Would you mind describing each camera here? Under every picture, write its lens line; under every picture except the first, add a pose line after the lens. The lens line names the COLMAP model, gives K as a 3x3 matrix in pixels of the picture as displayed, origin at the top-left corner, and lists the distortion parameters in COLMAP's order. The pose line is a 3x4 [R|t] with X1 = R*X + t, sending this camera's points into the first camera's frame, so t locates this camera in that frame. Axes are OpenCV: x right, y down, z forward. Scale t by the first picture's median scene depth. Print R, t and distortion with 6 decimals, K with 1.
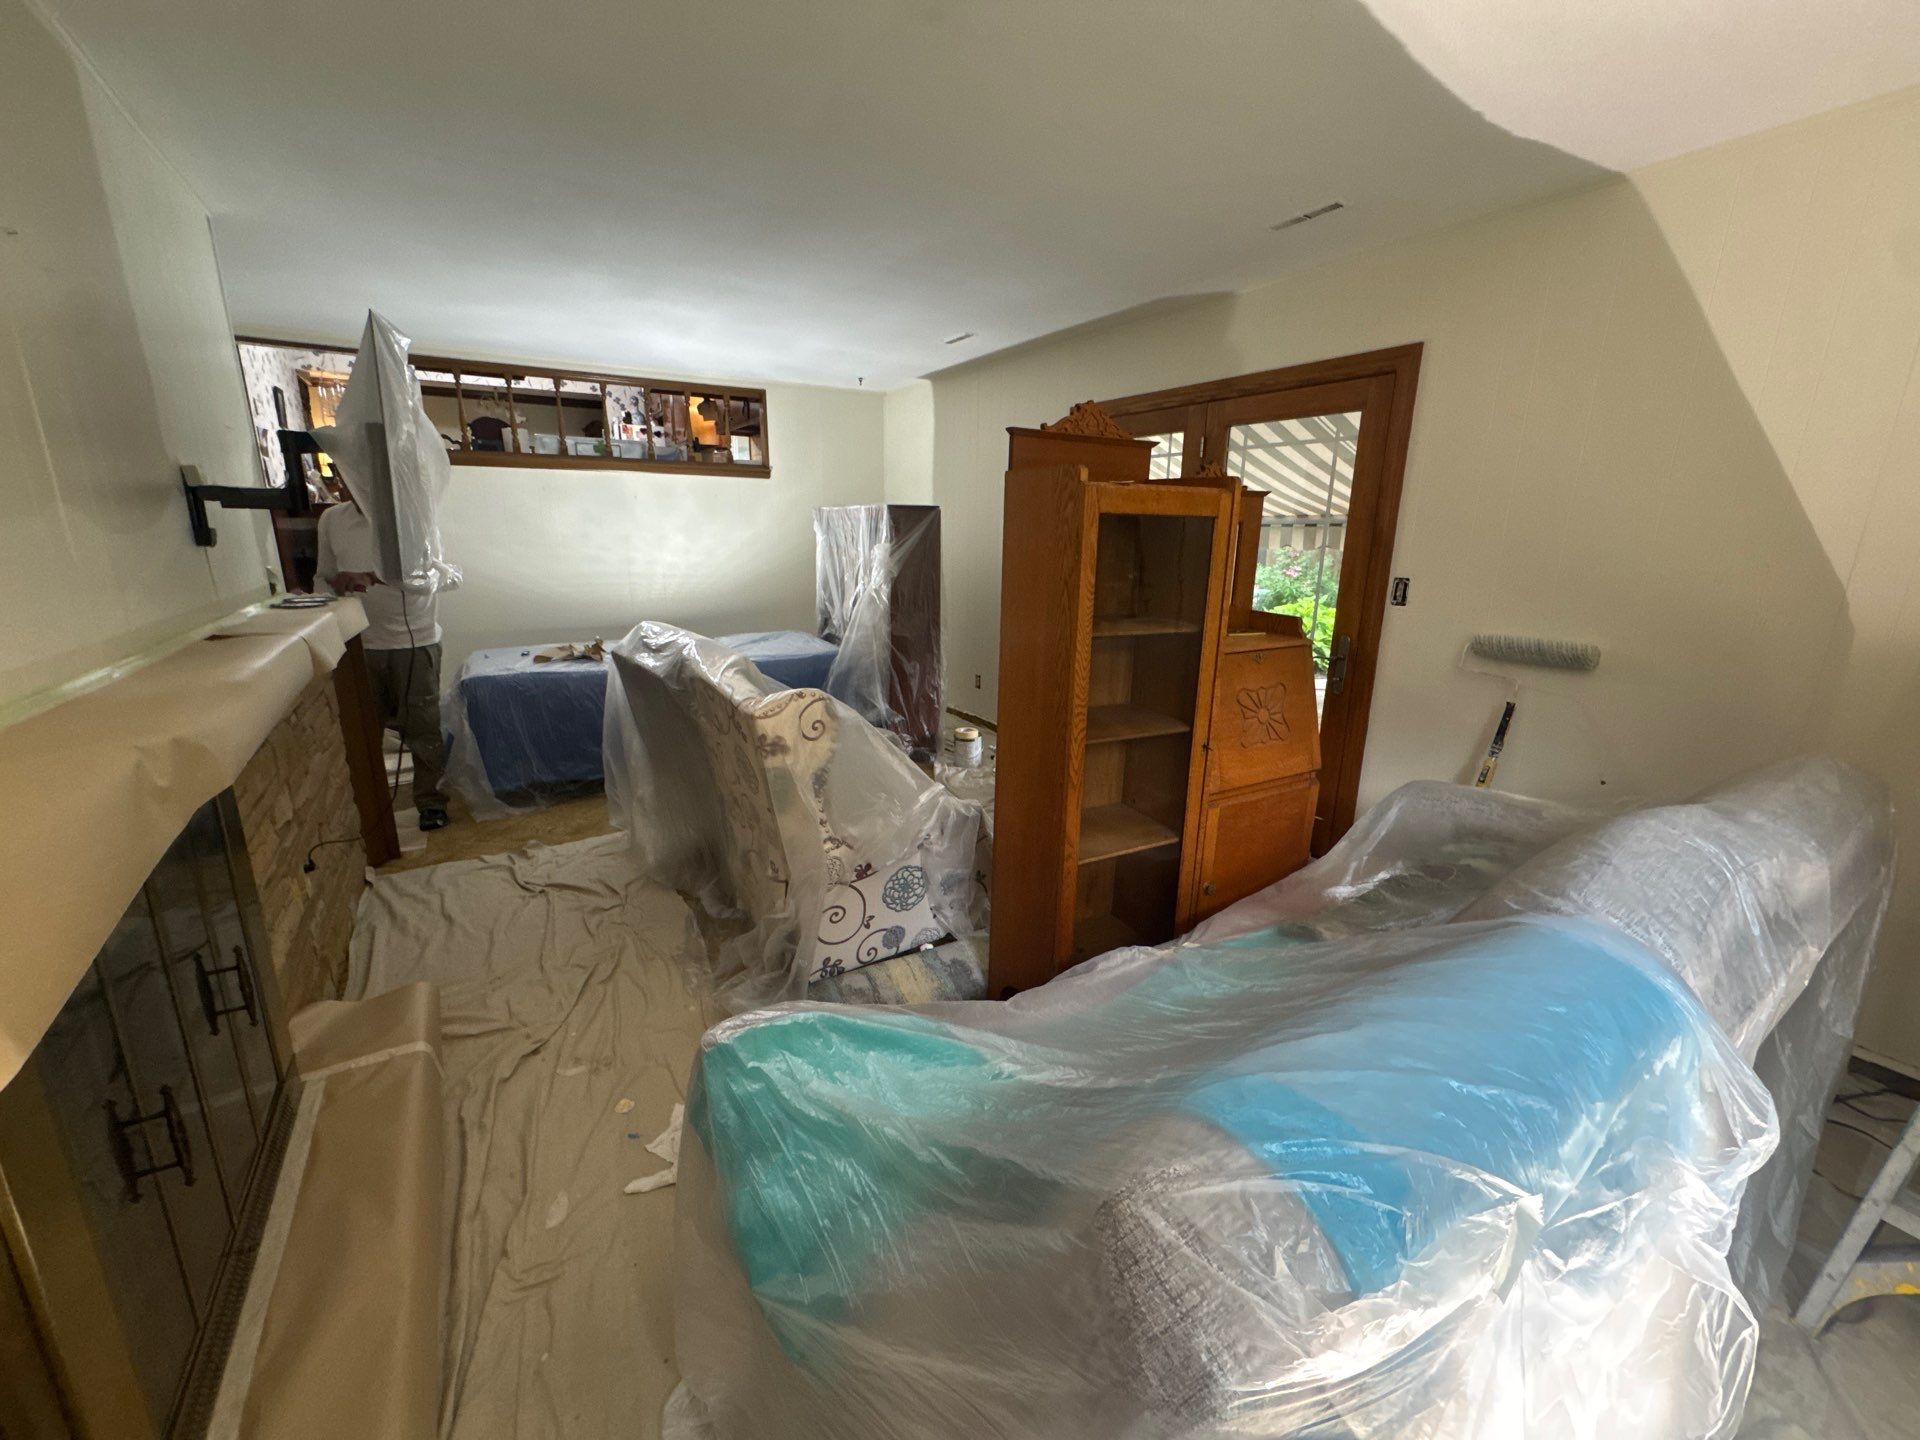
lens RADIAL K [[764.6, 0, 965.5], [0, 764.6, 718.6], [0, 0, 1]] dist [-0.002724, -0.000465]
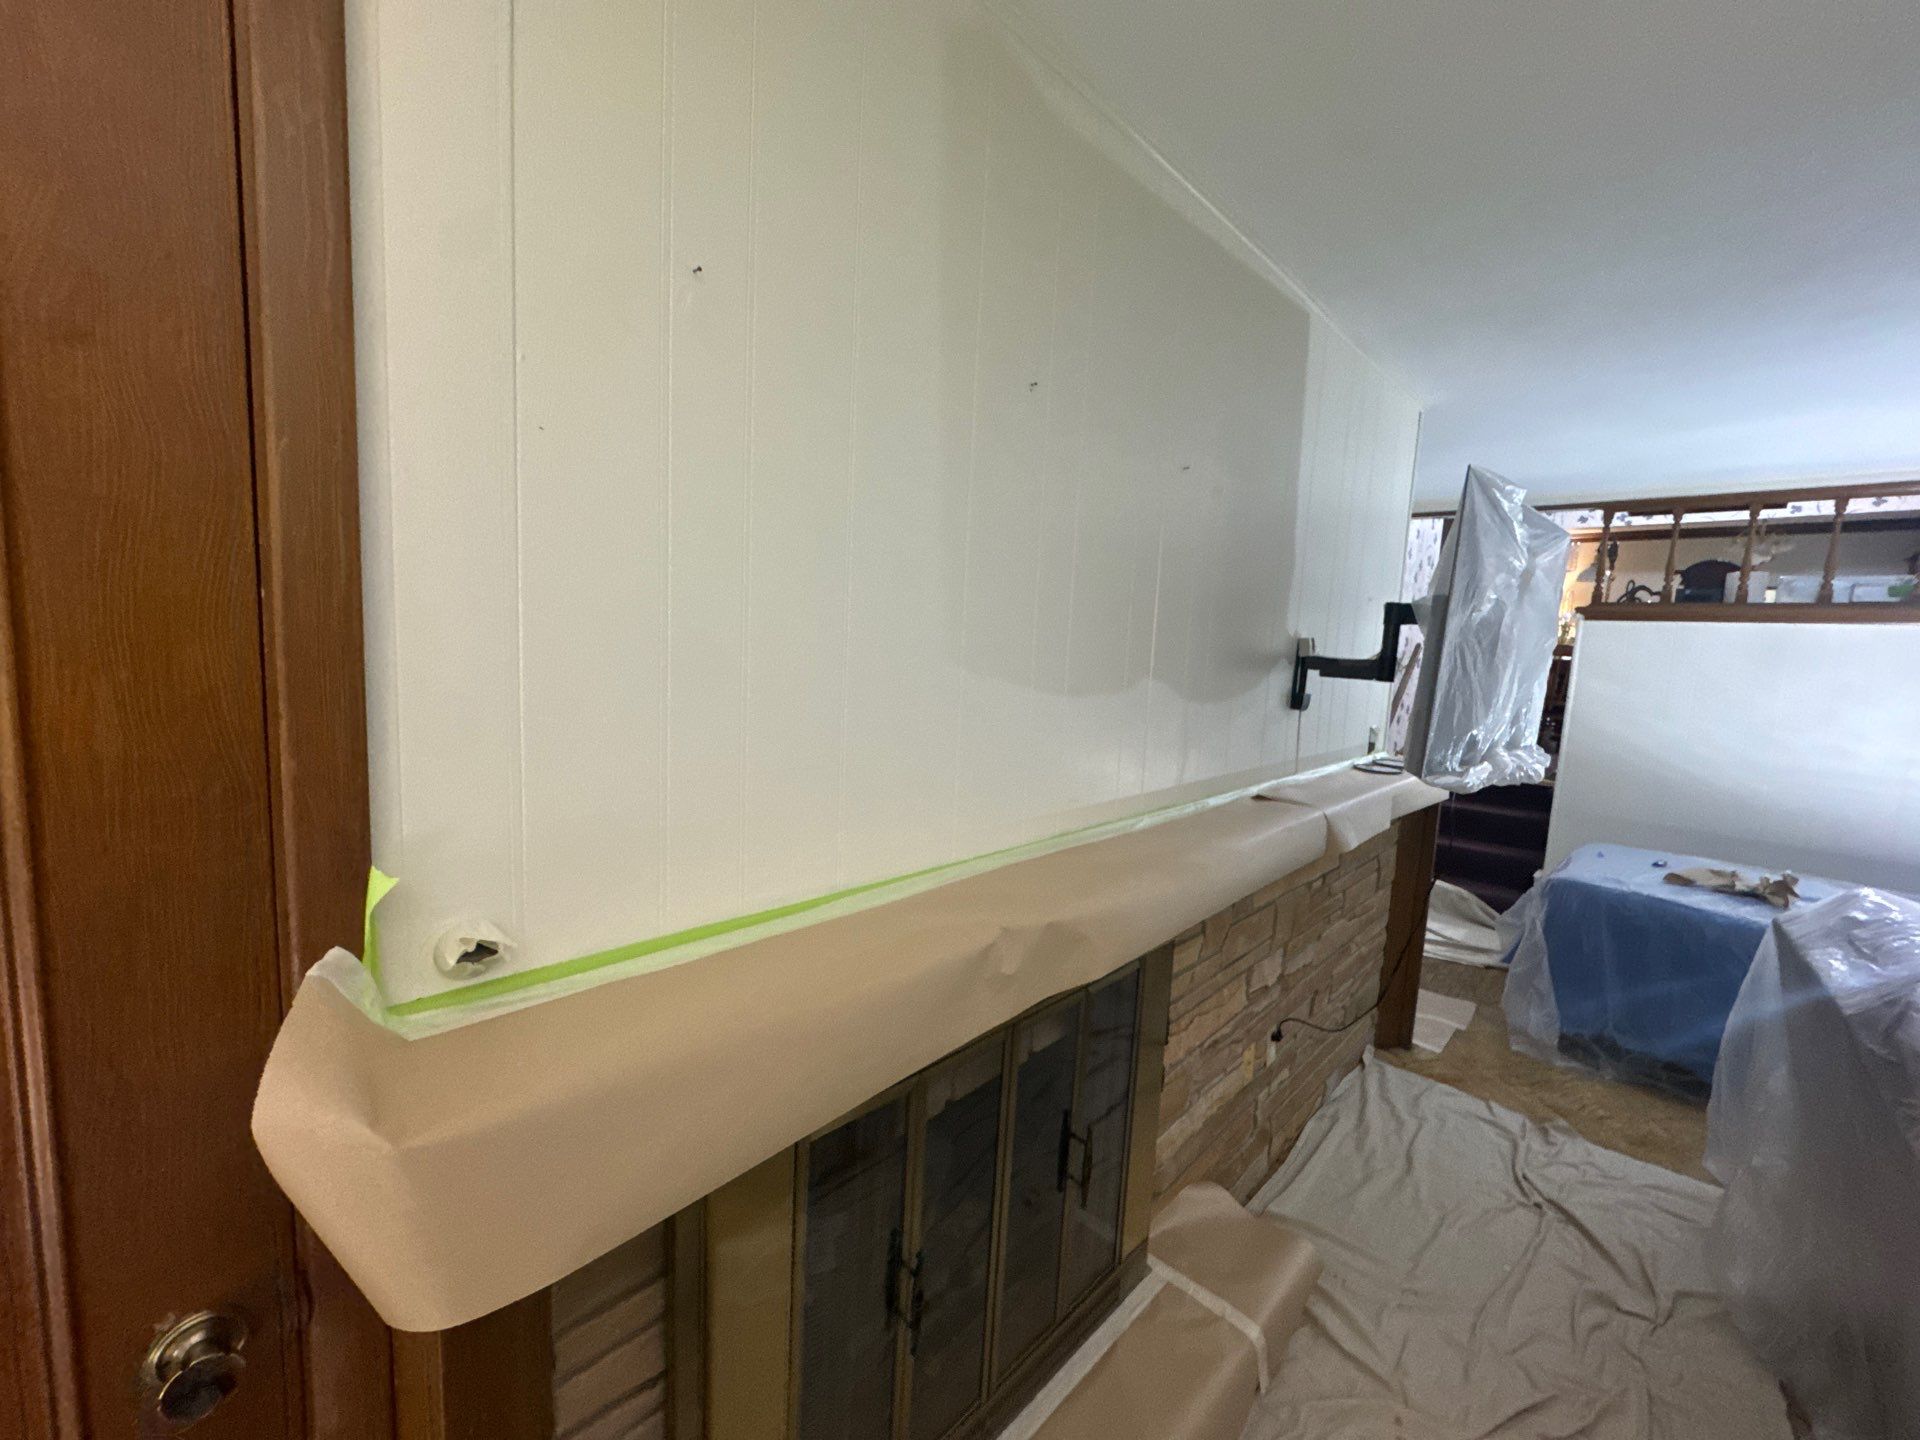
lens RADIAL K [[764.6, 0, 960.2], [0, 764.6, 722.0], [0, 0, 1]] dist [-0.002724, -0.000465]
pose [[0.231179, 0.109757, -0.966700, -0.041008], [-0.278700, 0.959447, 0.042285, -0.083434], [0.932139, 0.259644, 0.252393, 0.195150]]
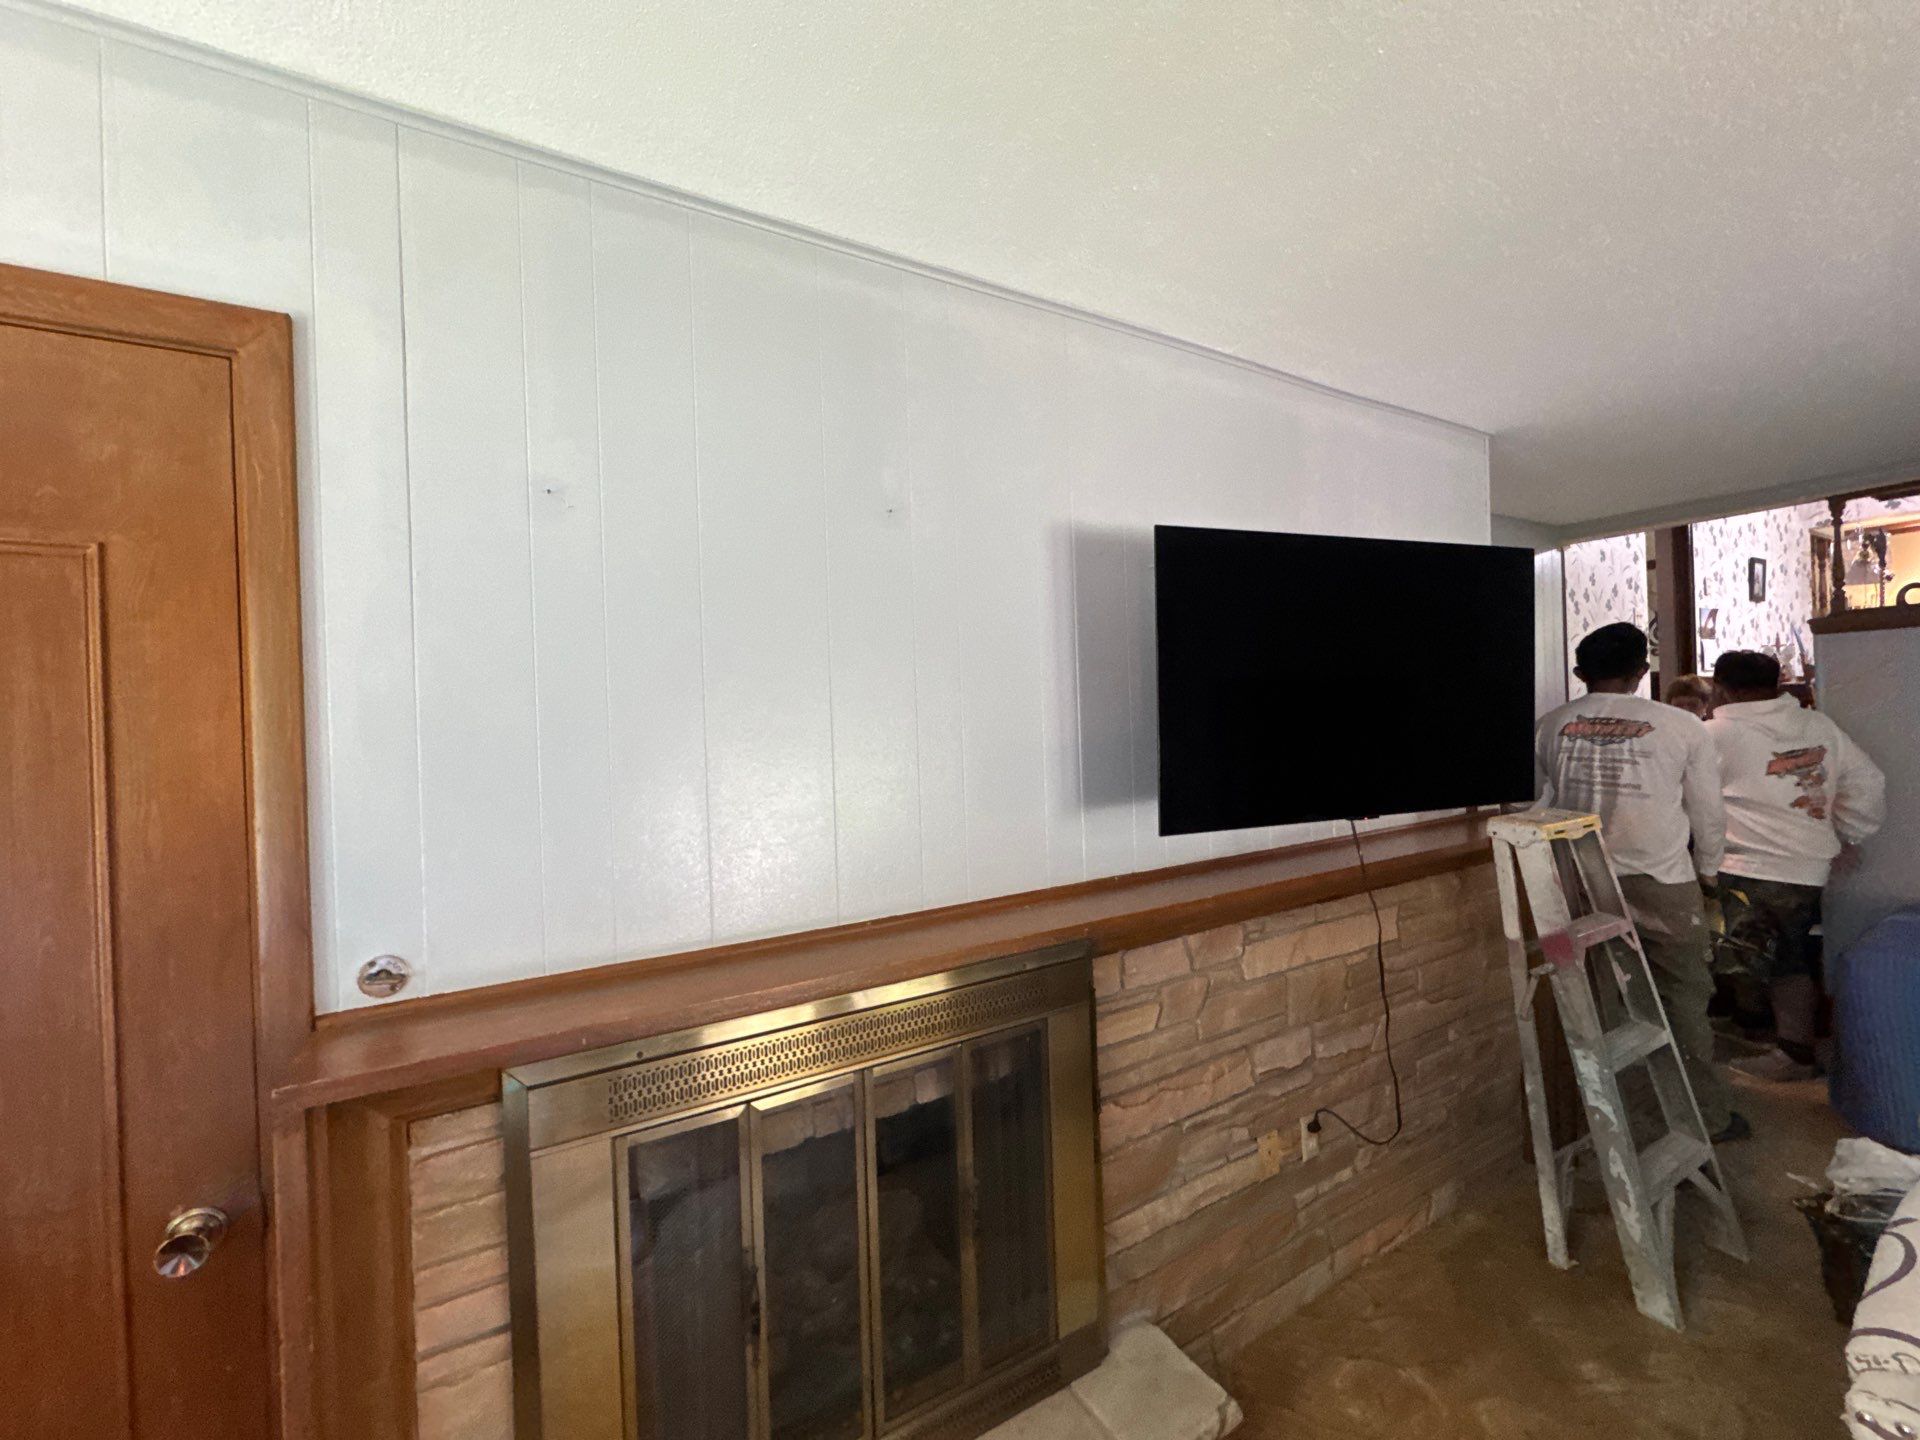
lens RADIAL K [[764.6, 0, 946.6], [0, 764.6, 719.8], [0, 0, 1]] dist [-0.002724, -0.000465]
pose [[-0.039716, -0.009585, -0.999165, 0.035633], [-0.206483, 0.978449, -0.001178, -0.127650], [0.977644, 0.206264, -0.040840, 0.368429]]
